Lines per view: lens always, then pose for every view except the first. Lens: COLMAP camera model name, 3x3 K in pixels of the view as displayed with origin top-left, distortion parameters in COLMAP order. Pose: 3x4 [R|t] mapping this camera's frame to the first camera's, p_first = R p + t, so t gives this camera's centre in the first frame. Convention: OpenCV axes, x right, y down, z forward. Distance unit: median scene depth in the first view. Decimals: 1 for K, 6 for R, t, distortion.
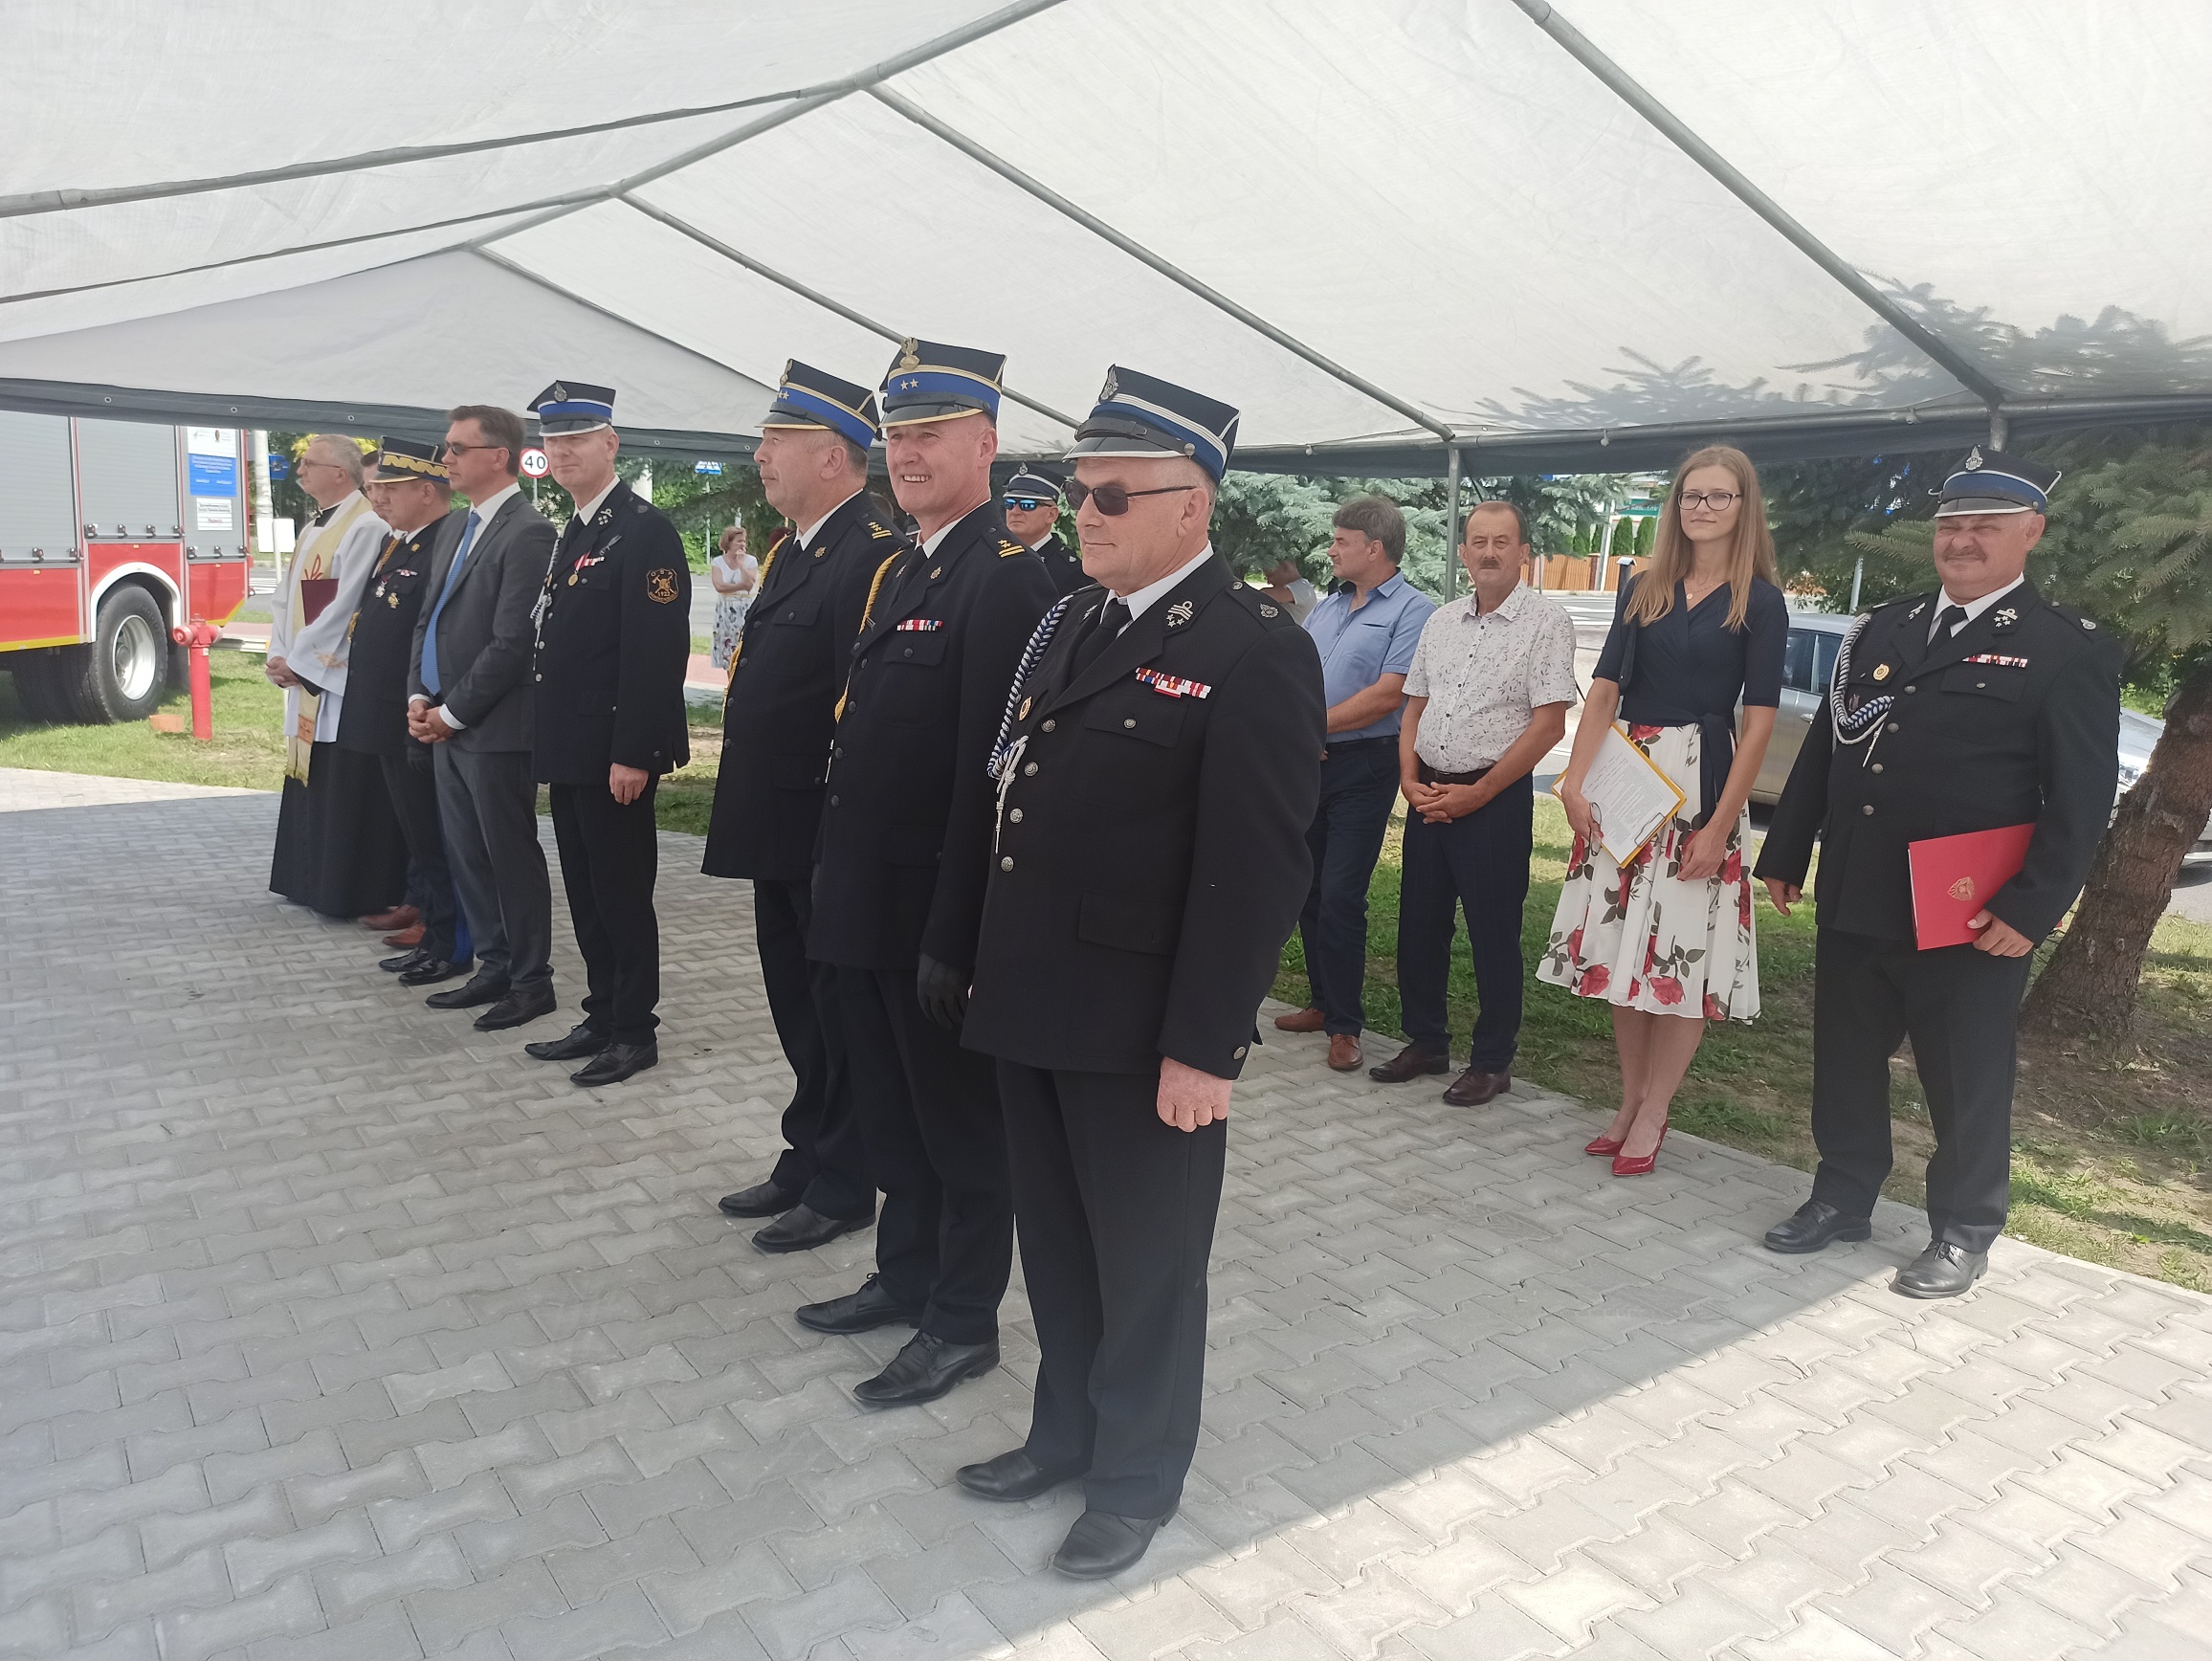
lens RADIAL K [[1762.4, 0, 1106.0], [0, 1762.4, 830.5], [0, 0, 1]] dist [0.025123, -0.055491]
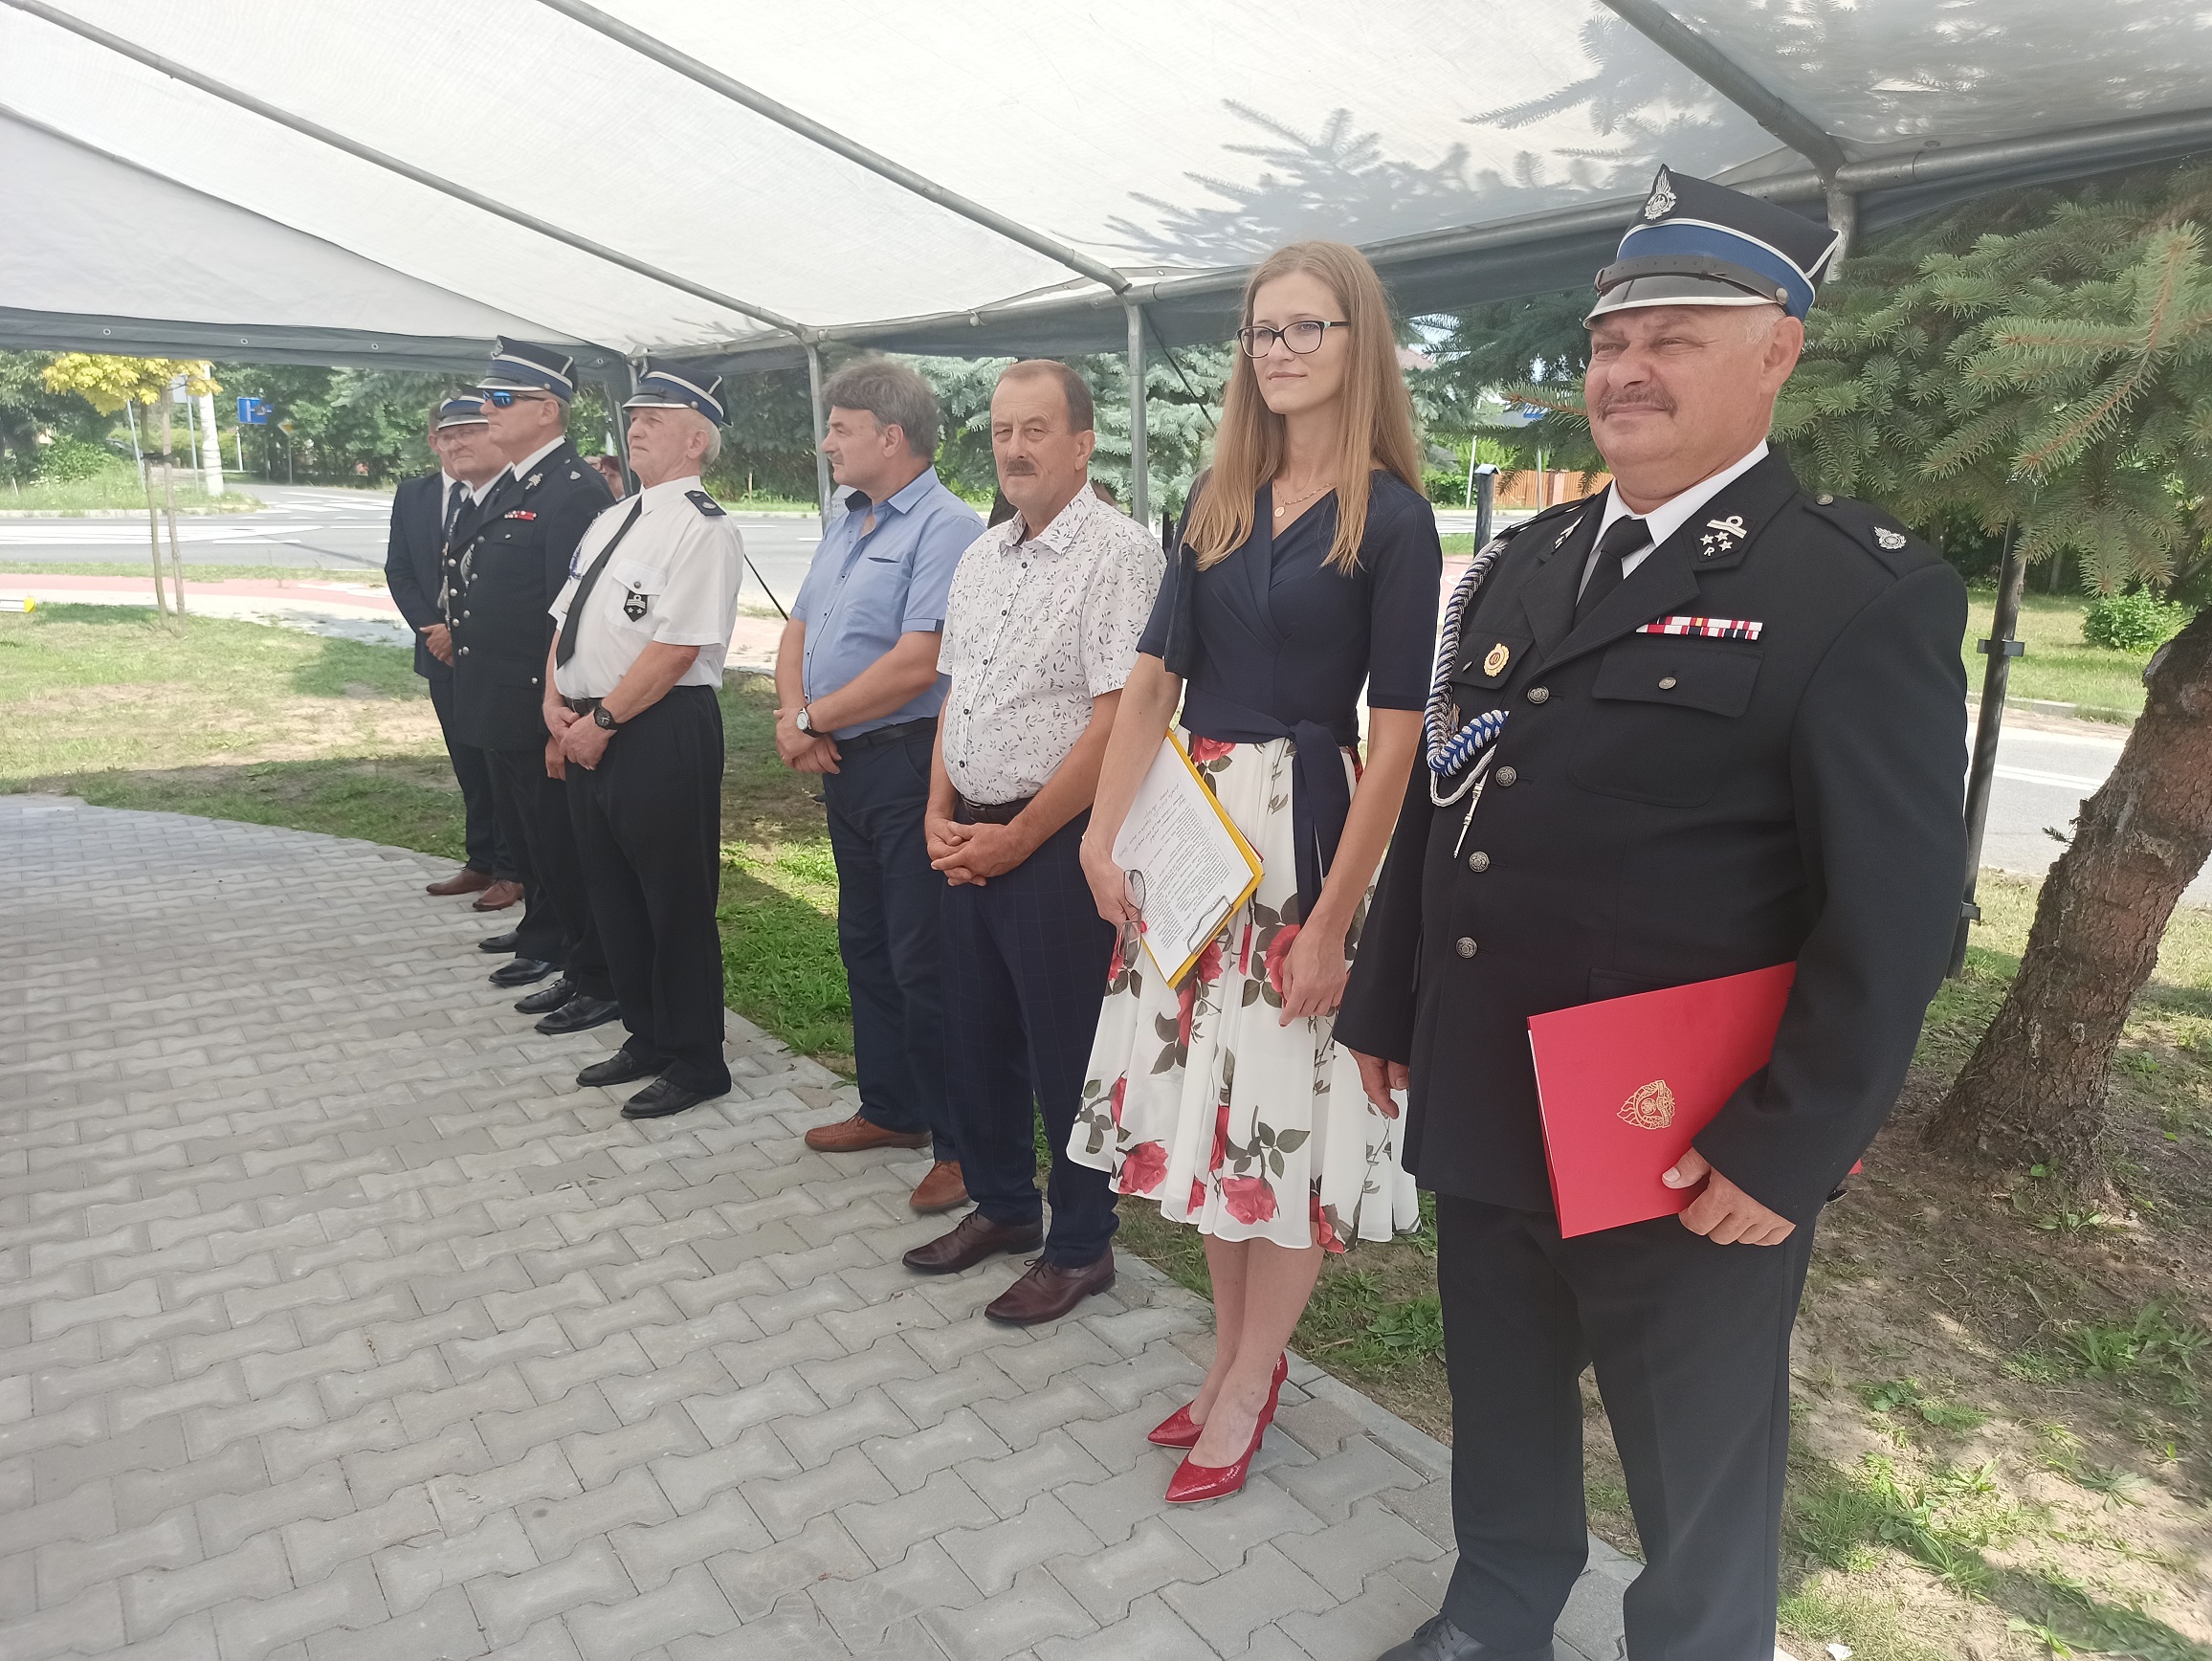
lens RADIAL K [[1762.4, 0, 1106.0], [0, 1762.4, 830.5], [0, 0, 1]] dist [0.025123, -0.055491]
pose [[0.999504, -0.018435, -0.025516, 0.281153], [0.019472, 0.998970, 0.040989, -0.053047], [0.024734, -0.041466, 0.998834, 0.412408]]
